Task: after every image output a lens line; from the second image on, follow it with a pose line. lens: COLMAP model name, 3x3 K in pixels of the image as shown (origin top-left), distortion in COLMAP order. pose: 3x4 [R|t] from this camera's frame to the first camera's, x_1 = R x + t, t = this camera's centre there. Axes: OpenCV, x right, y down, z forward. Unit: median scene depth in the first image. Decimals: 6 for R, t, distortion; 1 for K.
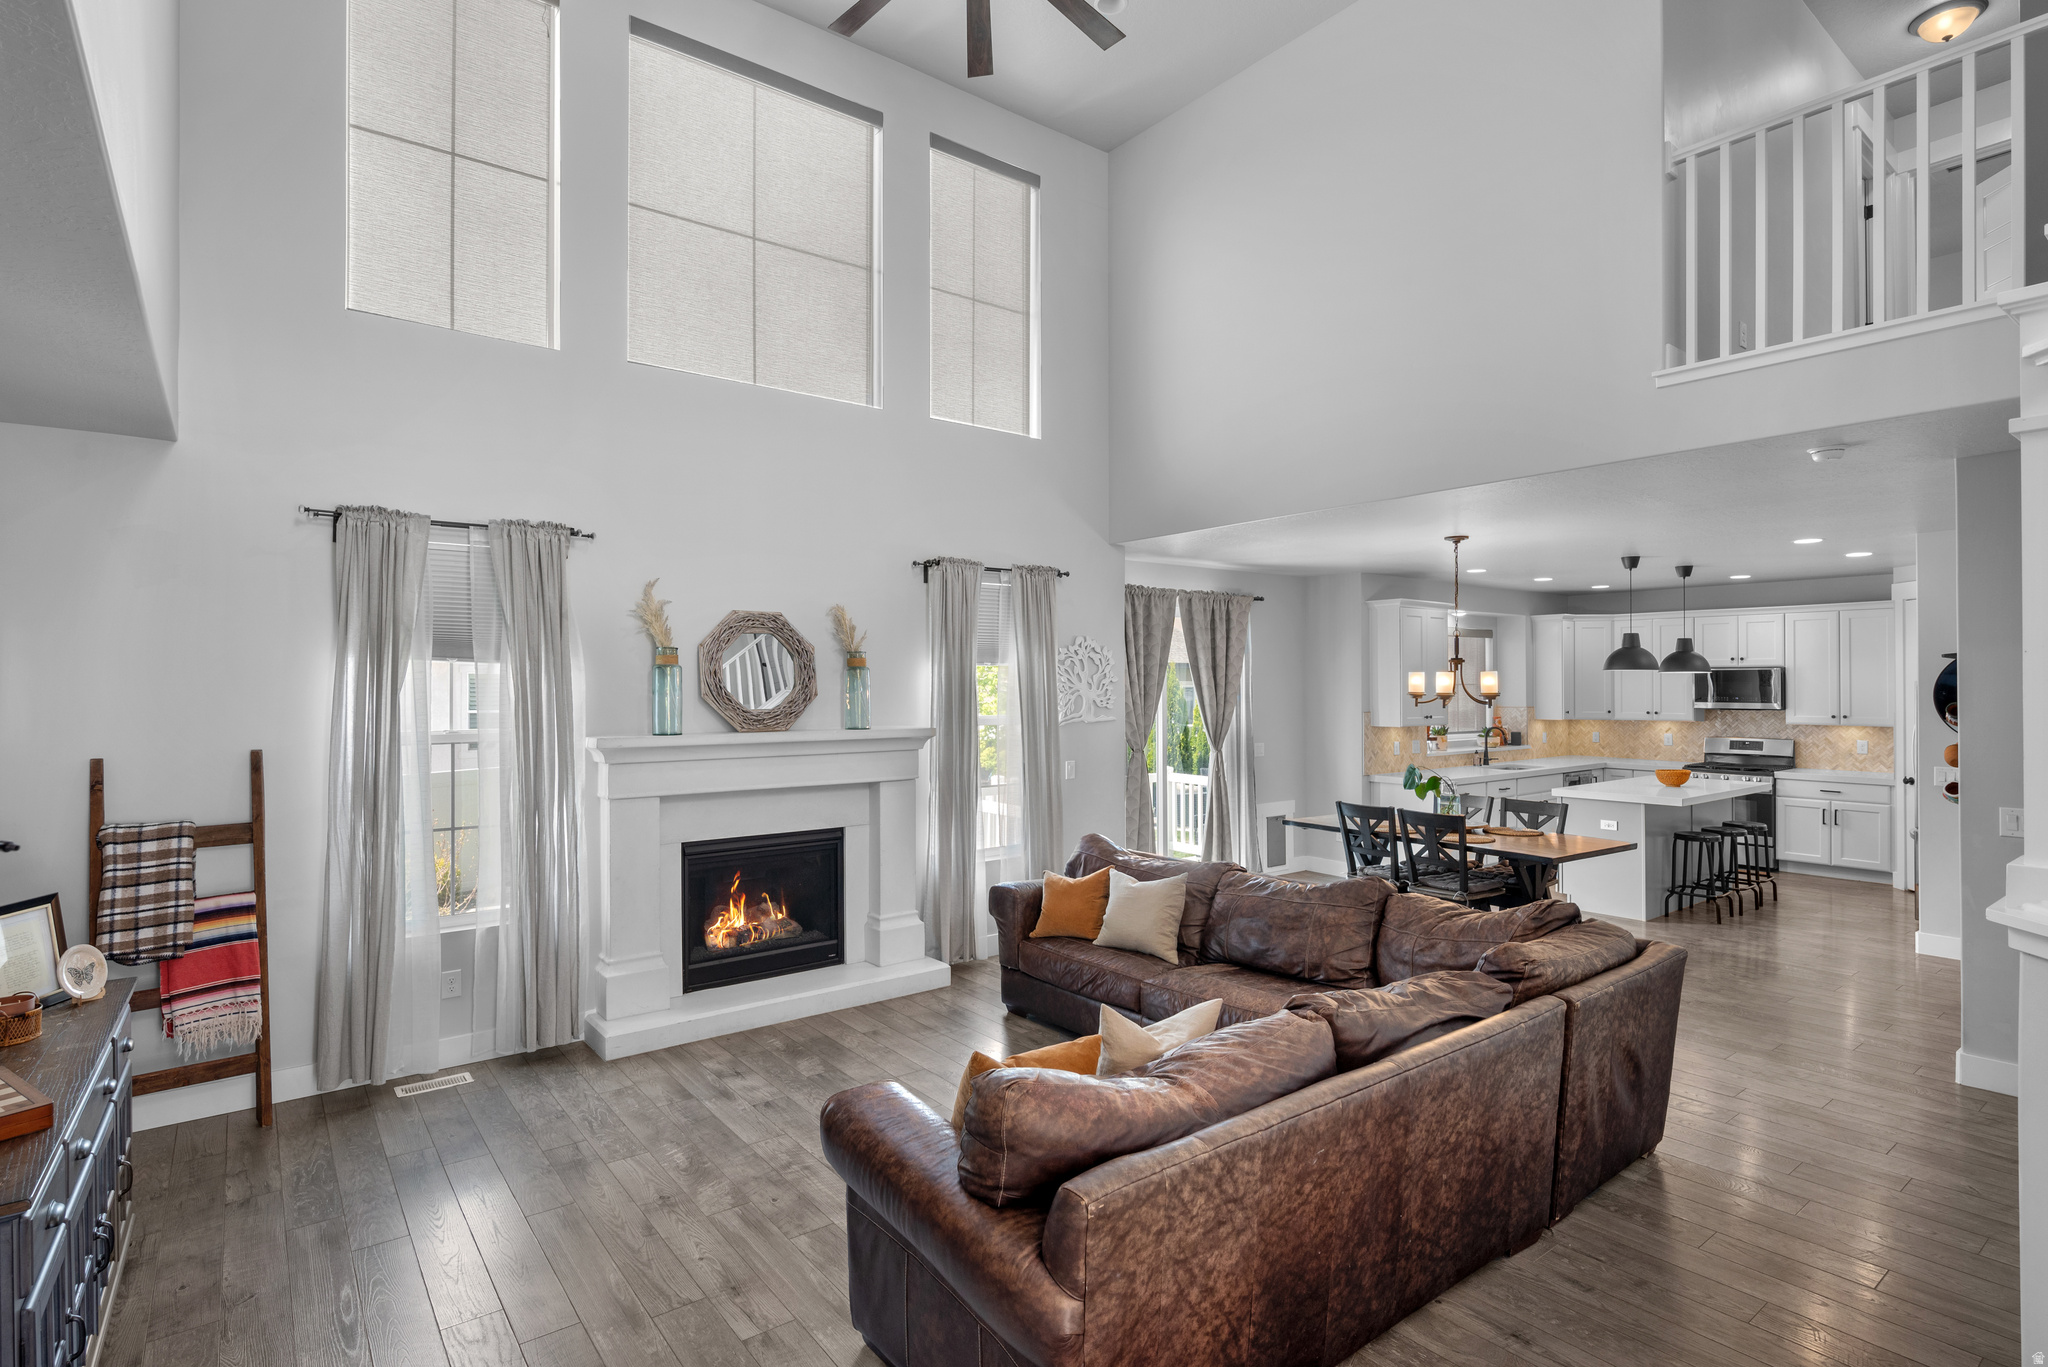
lens RADIAL K [[1017.0, 0, 1035.9], [0, 1017.0, 677.3], [0, 0, 1]] dist [0.001391, 0.000626]
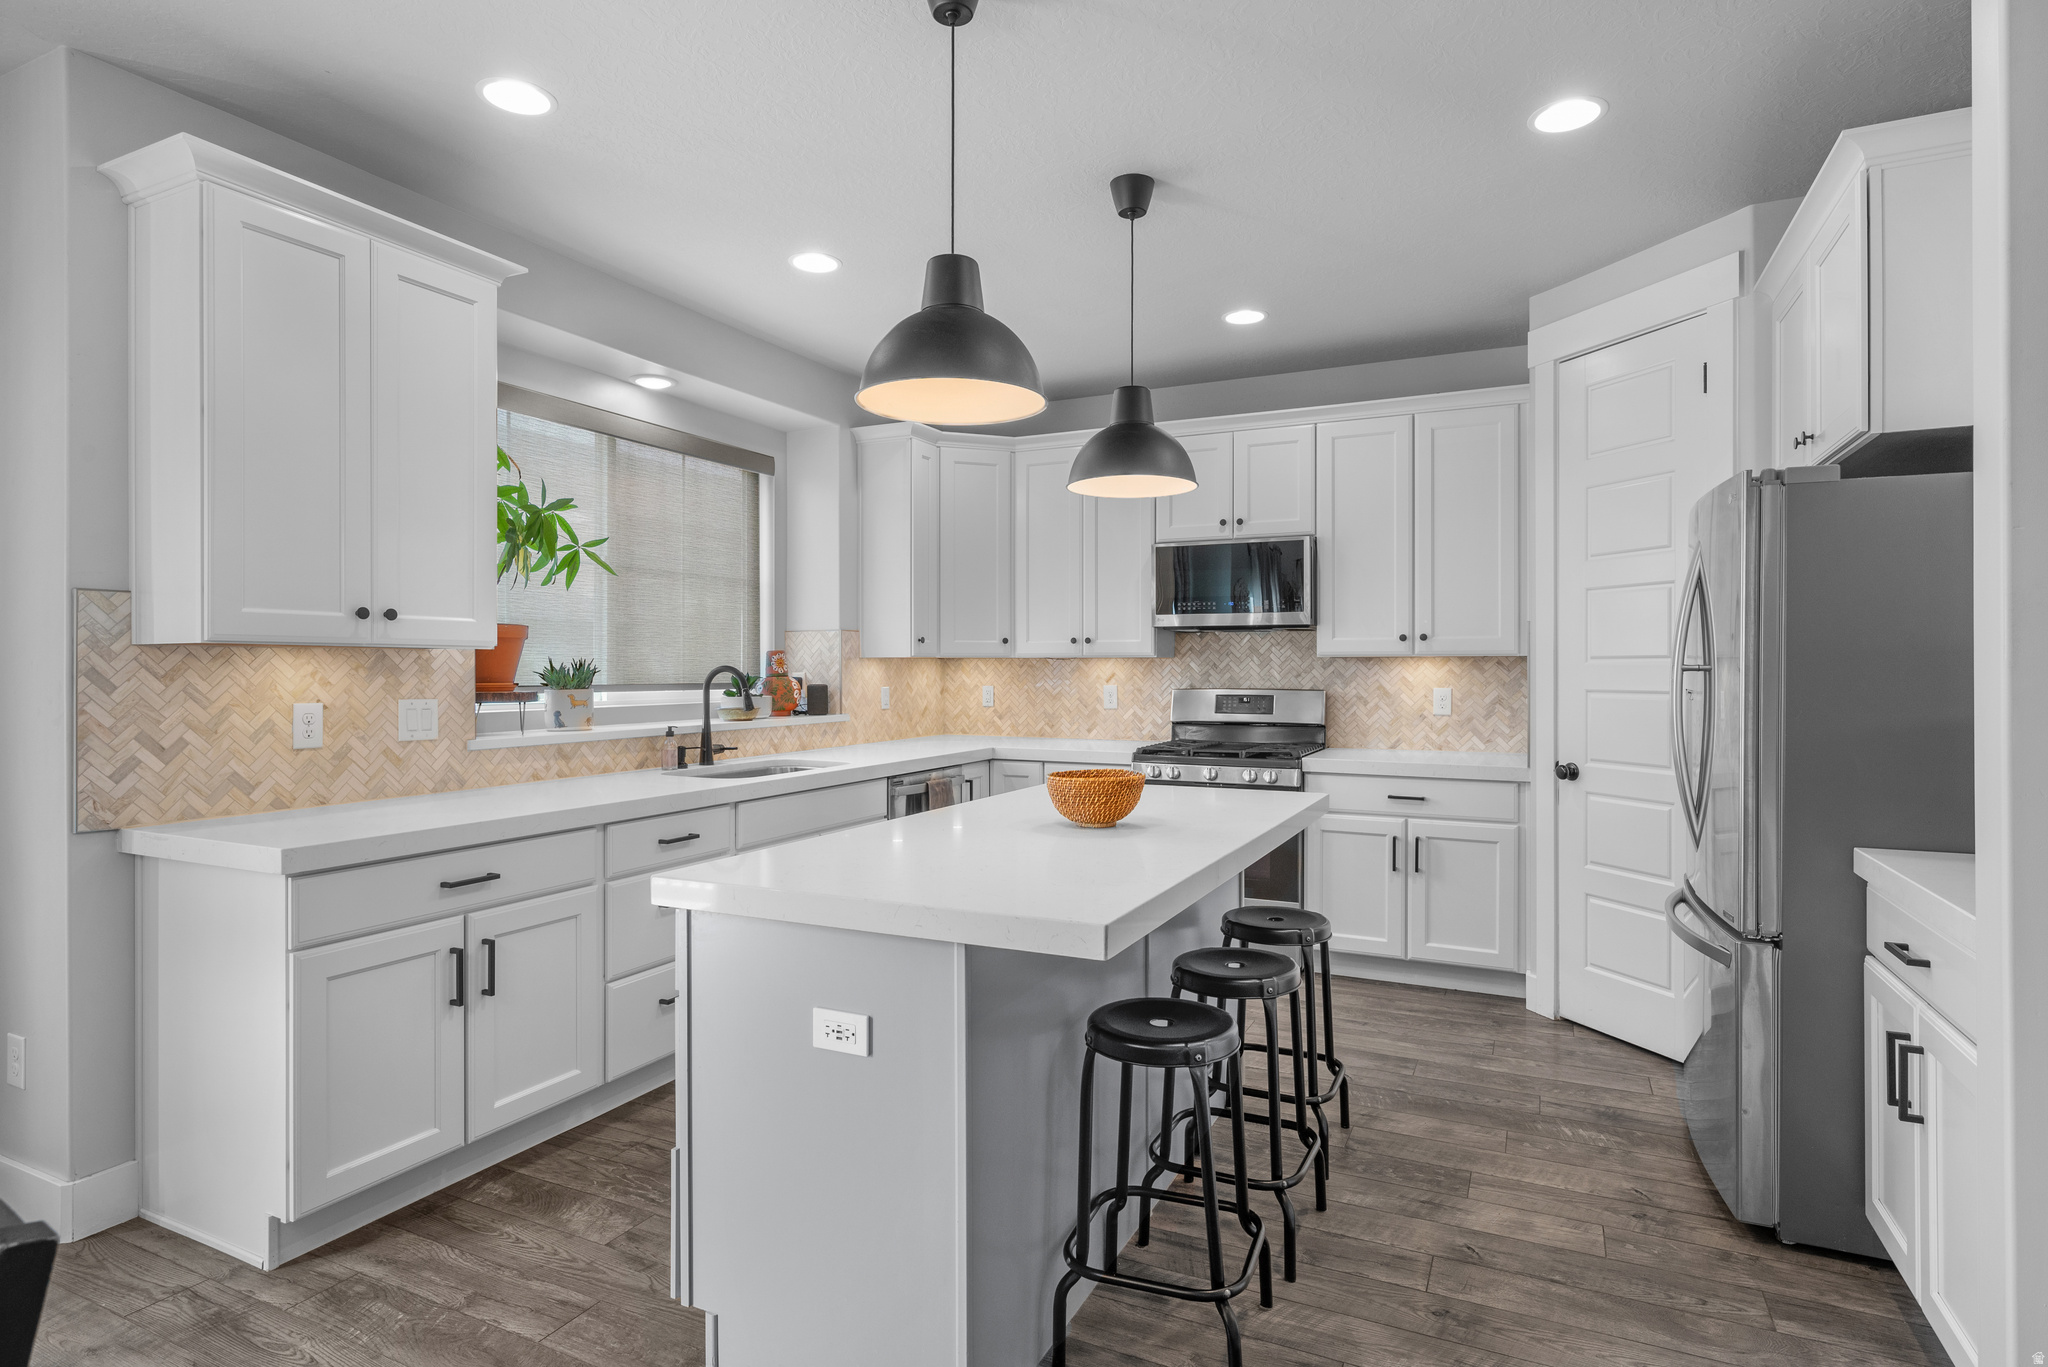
lens RADIAL K [[1076.3, 0, 1036.0], [0, 1076.3, 663.8], [0, 0, 1]] dist [0.002392, 0.000910]
pose [[0.894508, 0.002684, 0.447043, 0.432272], [-0.004436, 0.999986, 0.002872, 0.053277], [-0.447029, -0.004552, 0.894508, 0.667652]]
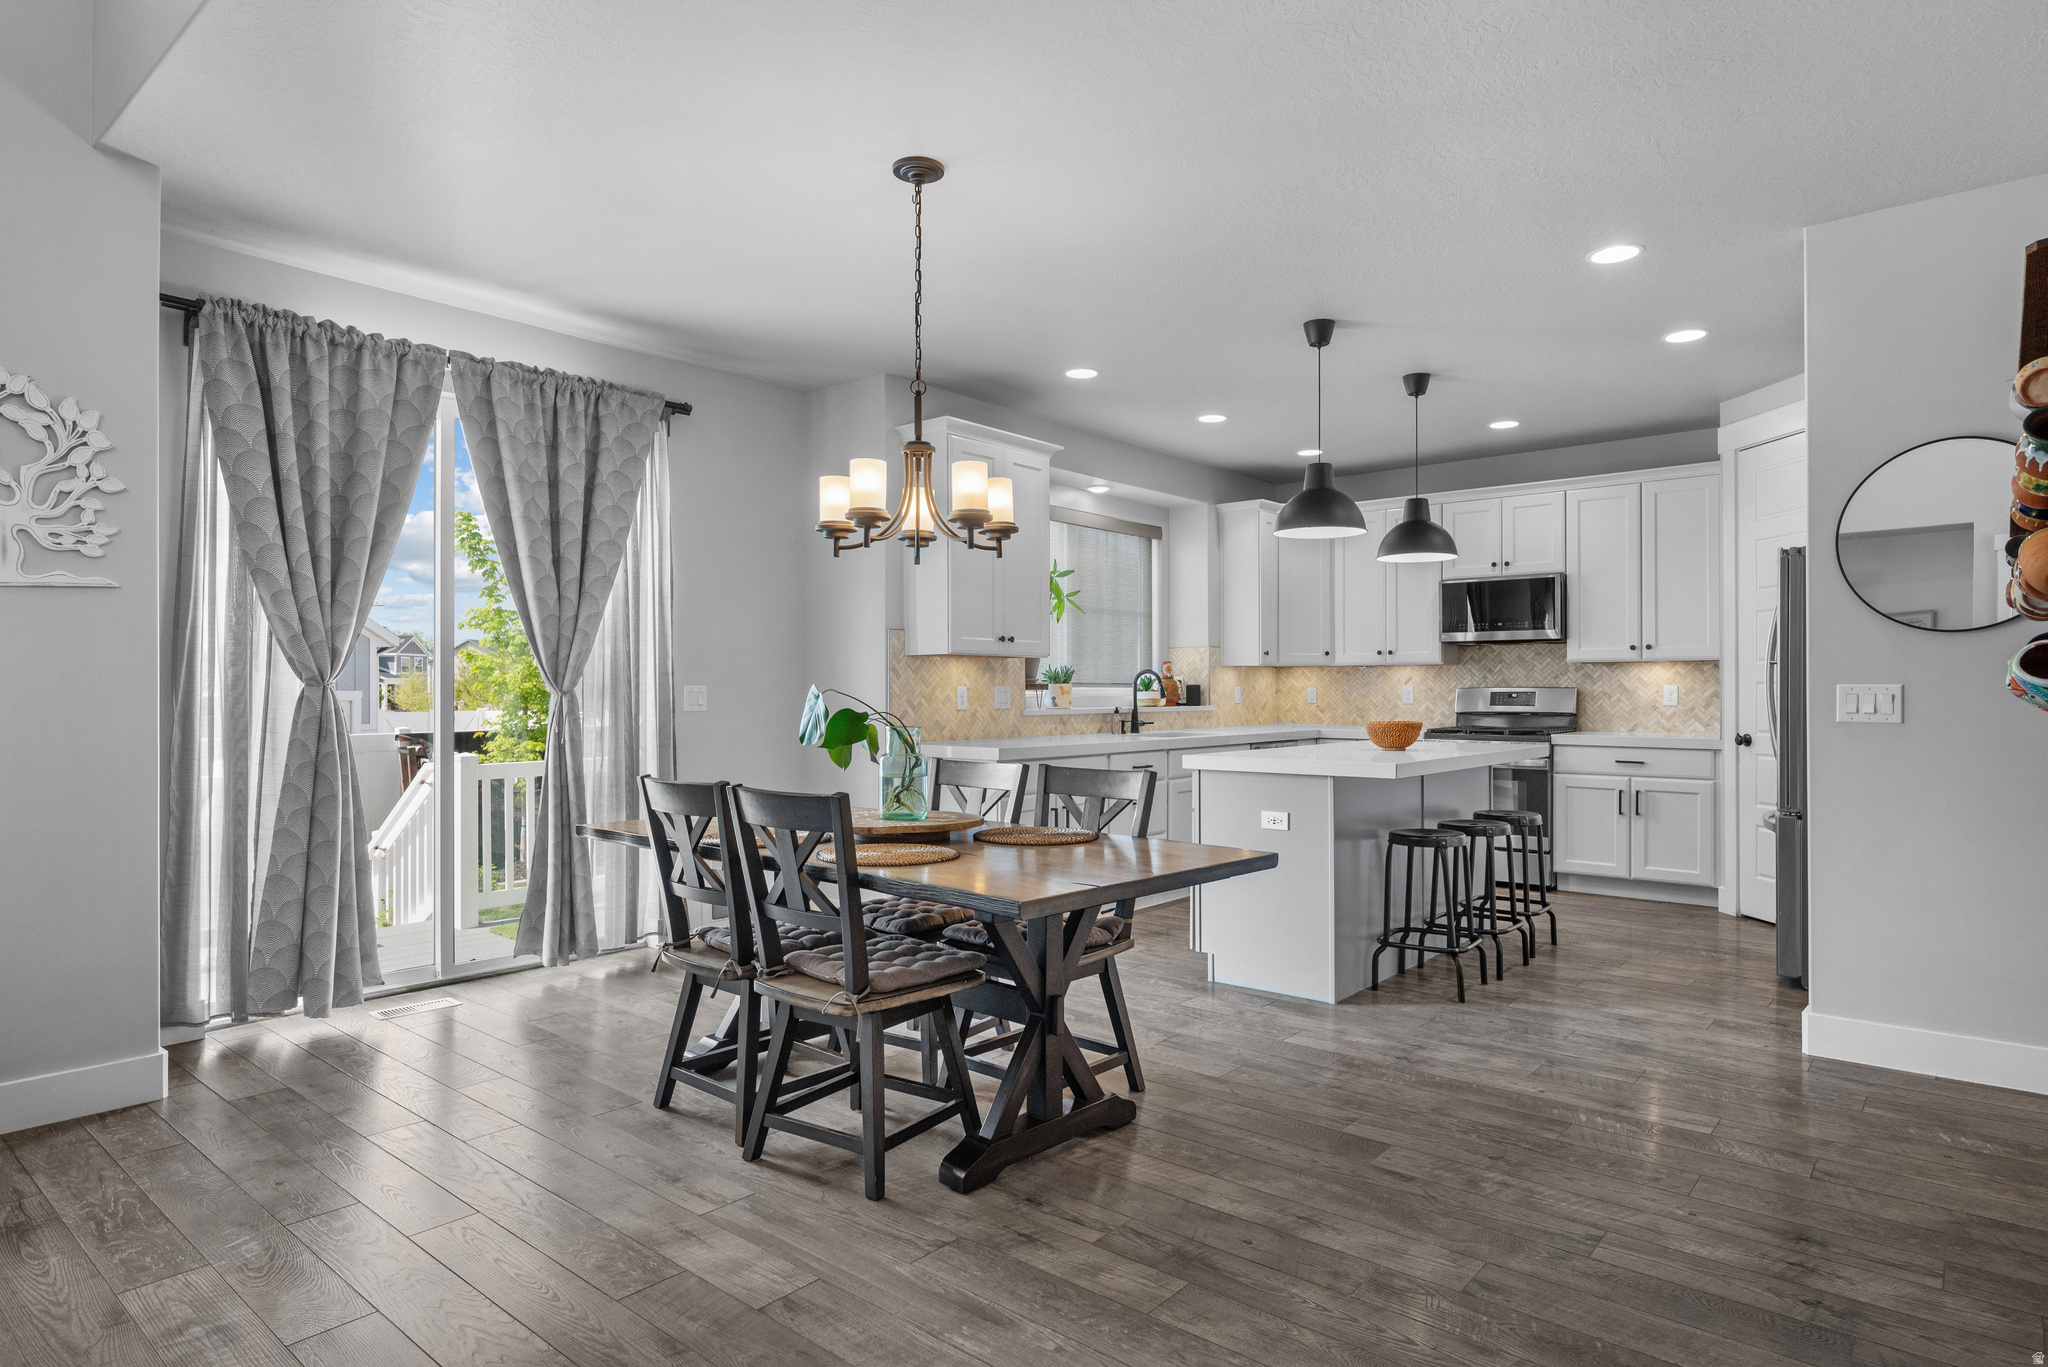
lens RADIAL K [[1147.7, 0, 1032.8], [0, 1147.7, 684.9], [0, 0, 1]] dist [-0.000928, 0.001315]
pose [[0.978478, 0.000990, 0.206348, 0.279554], [-0.001447, 0.999997, 0.002061, 0.065195], [-0.206345, -0.002315, 0.978477, 0.392130]]
